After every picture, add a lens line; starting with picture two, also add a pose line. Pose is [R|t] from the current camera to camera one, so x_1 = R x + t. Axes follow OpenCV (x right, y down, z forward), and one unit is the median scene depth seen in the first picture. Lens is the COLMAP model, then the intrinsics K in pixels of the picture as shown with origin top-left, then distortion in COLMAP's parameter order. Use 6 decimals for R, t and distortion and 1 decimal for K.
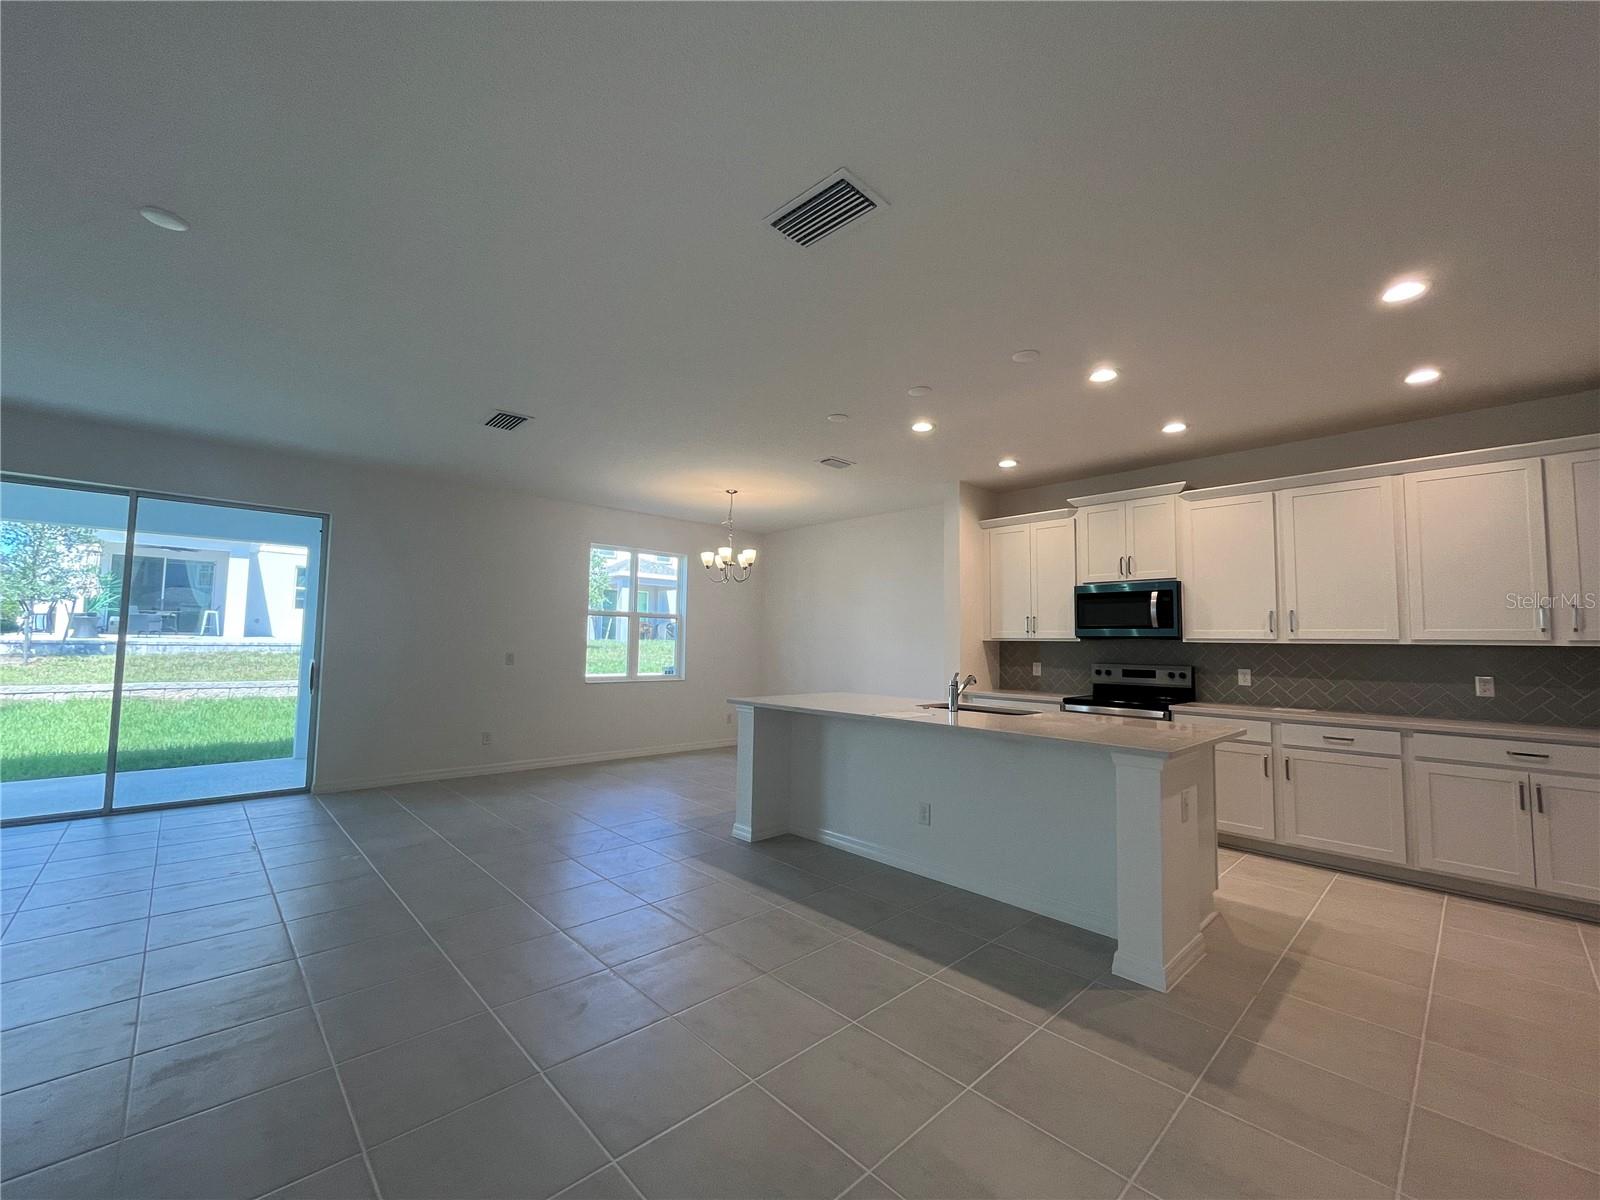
lens RADIAL K [[649.9, 0, 791.9], [0, 649.9, 597.1], [0, 0, 1]] dist [-0.000574, 0.000455]
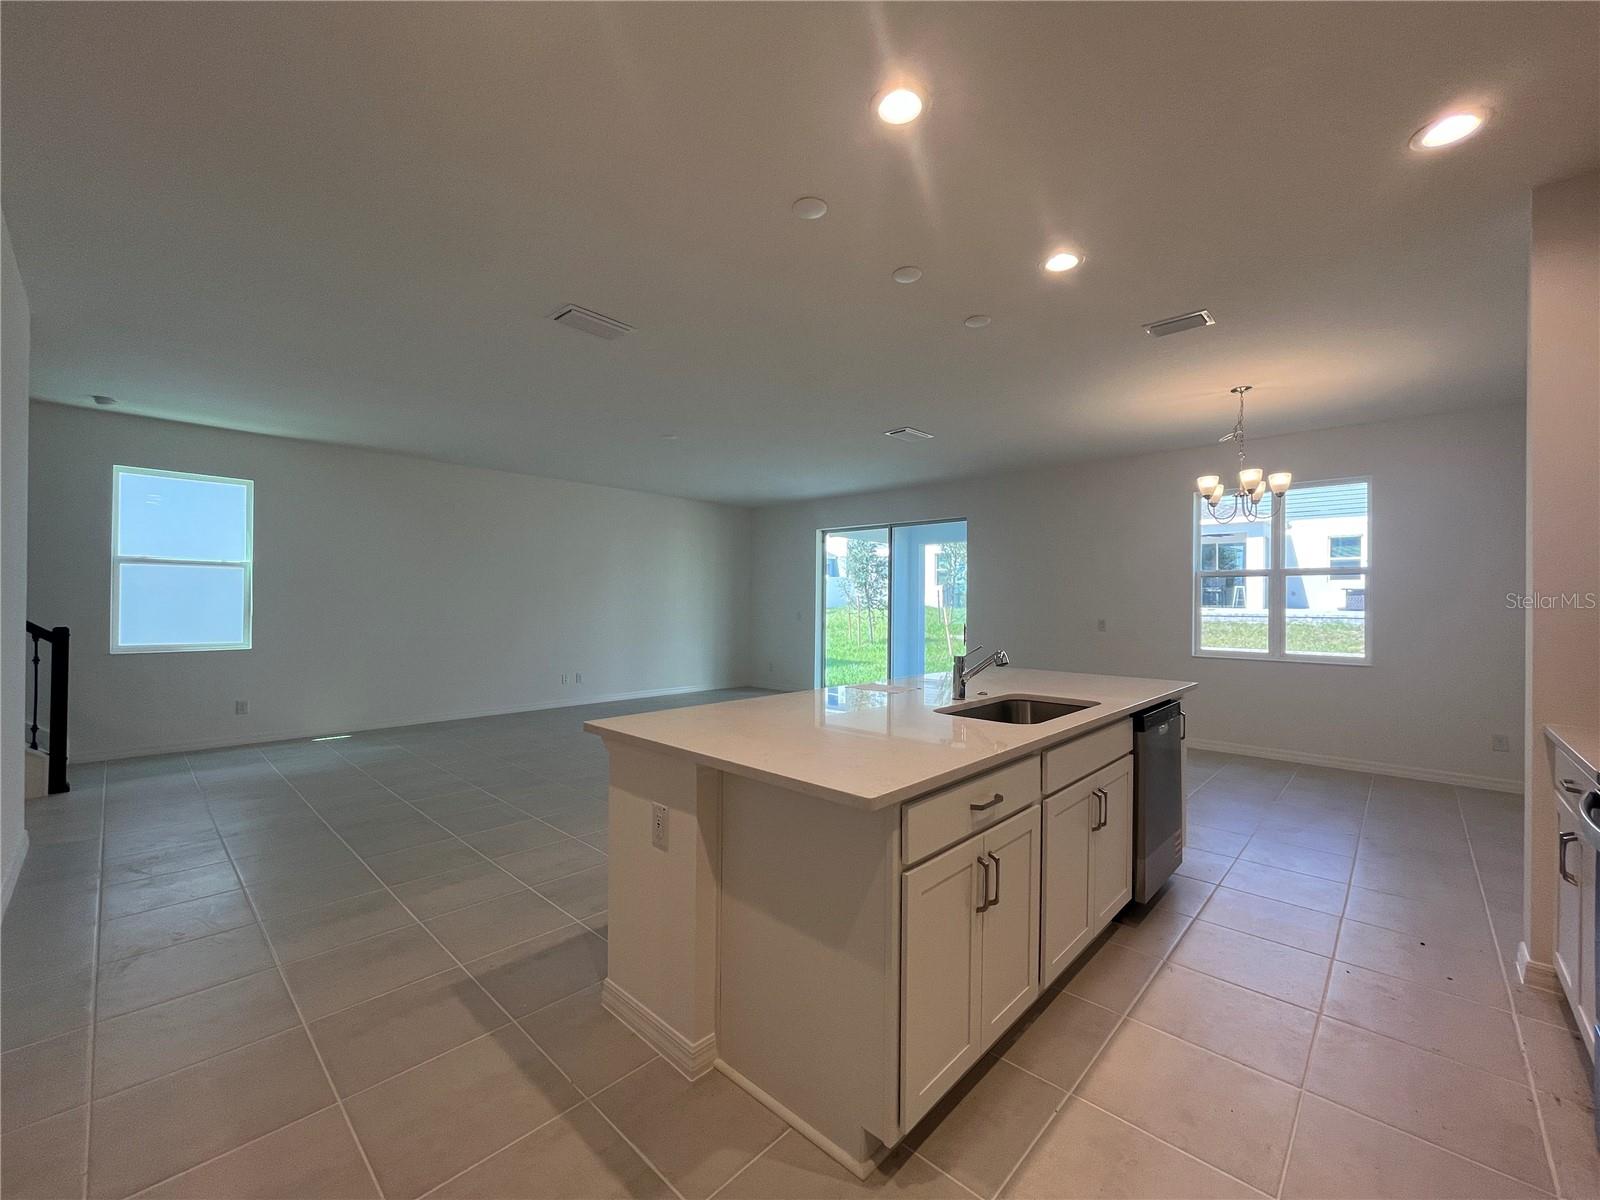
lens RADIAL K [[649.9, 0, 802.3], [0, 649.9, 603.6], [0, 0, 1]] dist [-0.000574, 0.000455]
pose [[0.061704, -0.013411, -0.998004, 0.686444], [0.063160, 0.997958, -0.009505, 0.050839], [0.996094, -0.062448, 0.062425, 0.586724]]
